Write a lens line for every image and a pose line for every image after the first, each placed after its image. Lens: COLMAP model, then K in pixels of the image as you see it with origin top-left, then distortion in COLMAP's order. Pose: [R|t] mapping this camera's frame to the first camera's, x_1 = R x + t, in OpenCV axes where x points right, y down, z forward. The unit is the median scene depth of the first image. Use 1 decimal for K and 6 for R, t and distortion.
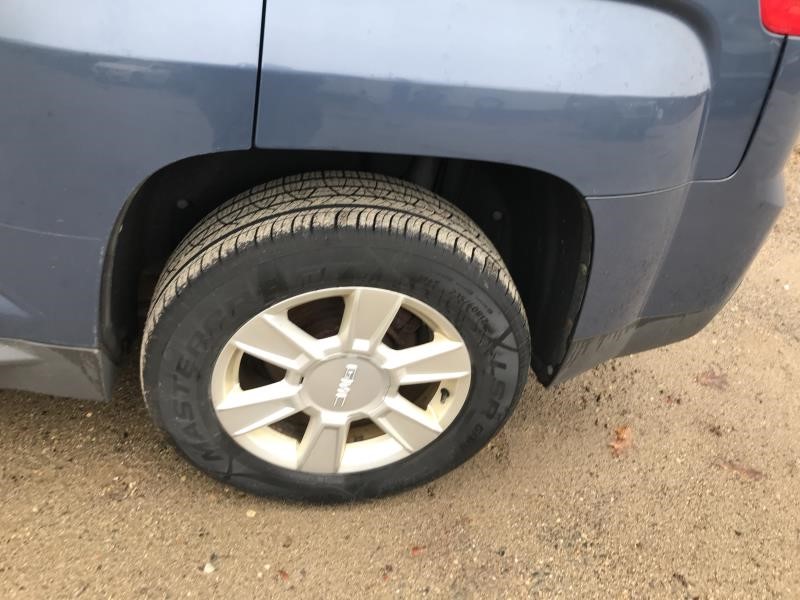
lens RADIAL K [[590.1, 0, 400.0], [0, 590.1, 300.0], [0, 0, 1]] dist [-0.000101, -0.000938]
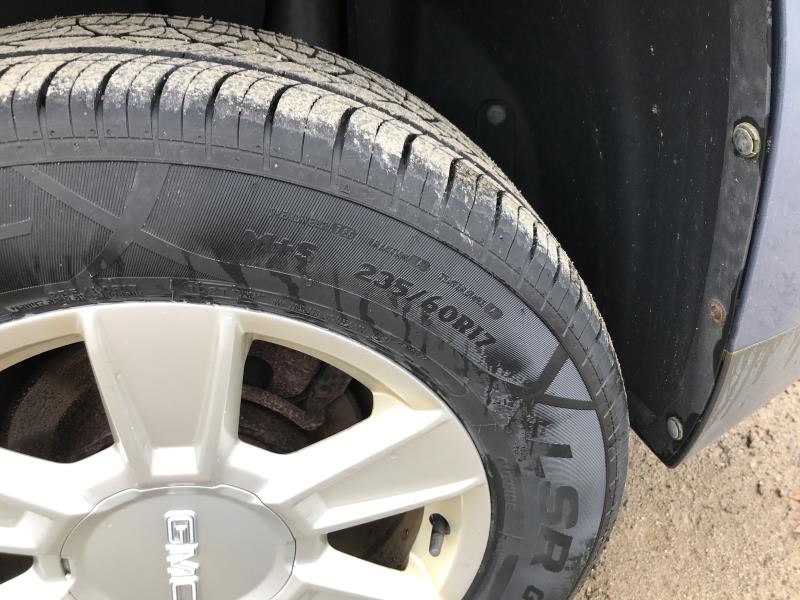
lens RADIAL K [[756.0, 0, 400.0], [0, 756.0, 300.0], [0, 0, 1]] dist [-0.006468, -0.004831]
pose [[0.984956, -0.170355, -0.029013, 0.101738], [0.169038, 0.984669, -0.043038, 0.019693], [0.035900, 0.037486, 0.998652, 0.503445]]
